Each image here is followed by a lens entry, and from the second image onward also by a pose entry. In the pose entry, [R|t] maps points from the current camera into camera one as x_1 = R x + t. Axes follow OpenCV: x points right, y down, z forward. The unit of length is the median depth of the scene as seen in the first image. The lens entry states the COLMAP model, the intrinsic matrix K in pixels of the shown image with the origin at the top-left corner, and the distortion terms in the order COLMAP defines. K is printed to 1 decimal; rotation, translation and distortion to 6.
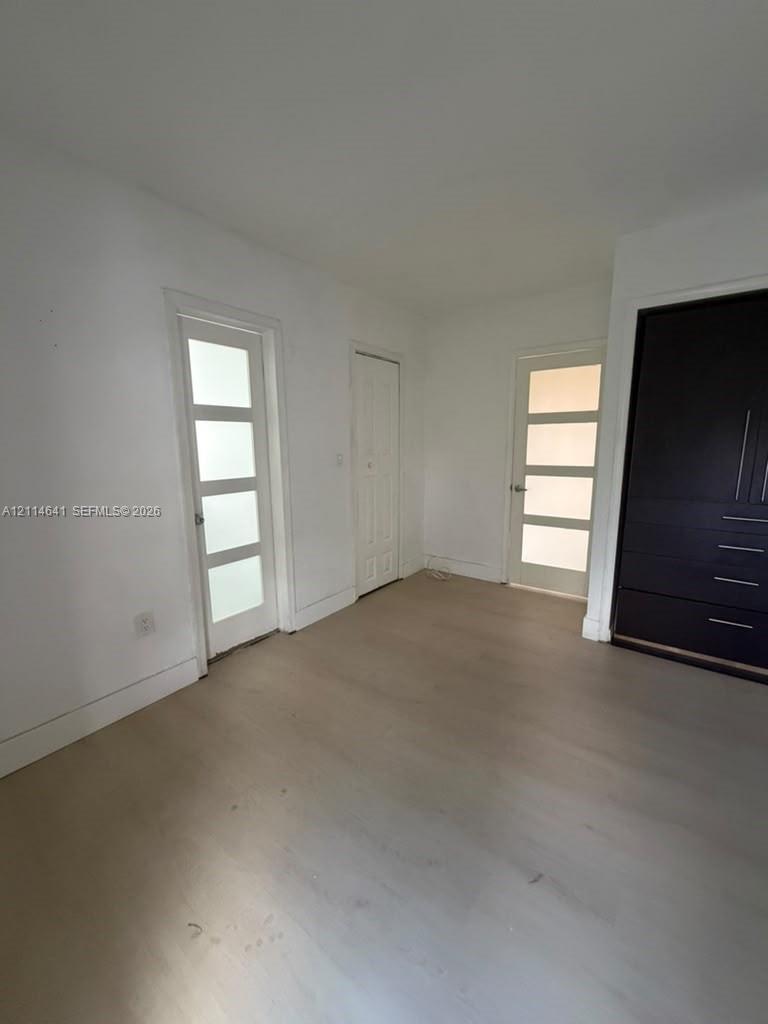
lens RADIAL K [[407.7, 0, 380.6], [0, 407.7, 509.0], [0, 0, 1]] dist [-0.000151, -0.000096]
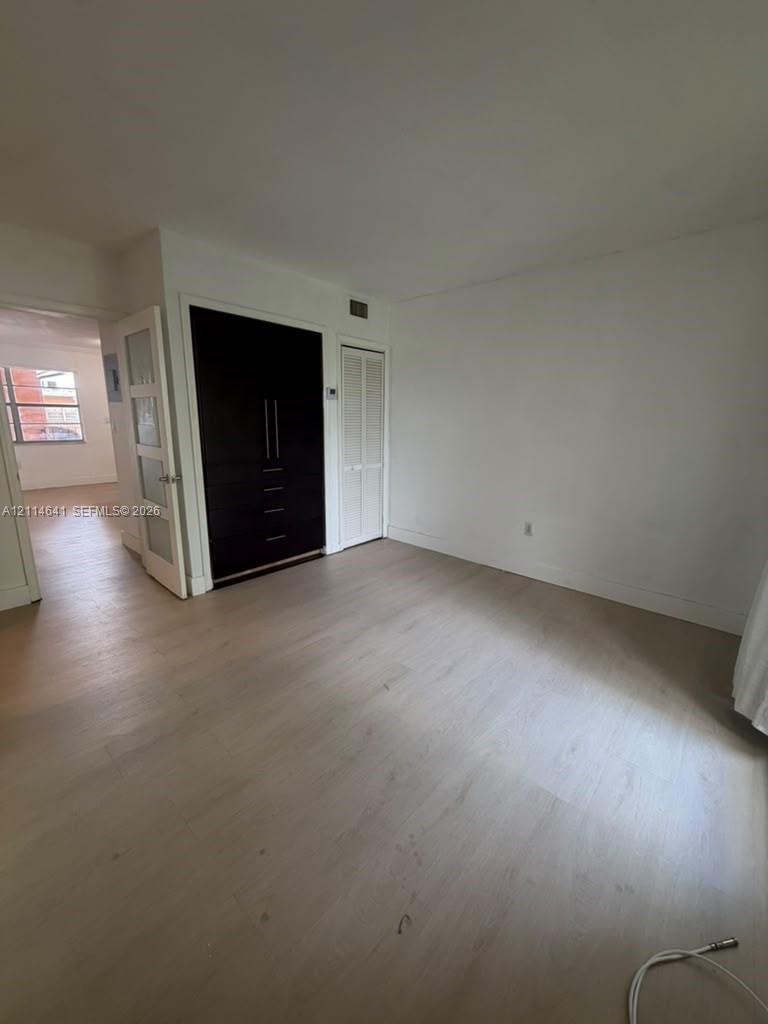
lens RADIAL K [[407.7, 0, 380.6], [0, 407.7, 509.0], [0, 0, 1]] dist [-0.000151, -0.000096]
pose [[0.103963, -0.203566, 0.973526, -0.536636], [0.160049, 0.969497, 0.185632, -0.044401], [-0.981619, 0.136513, 0.133372, 0.357060]]
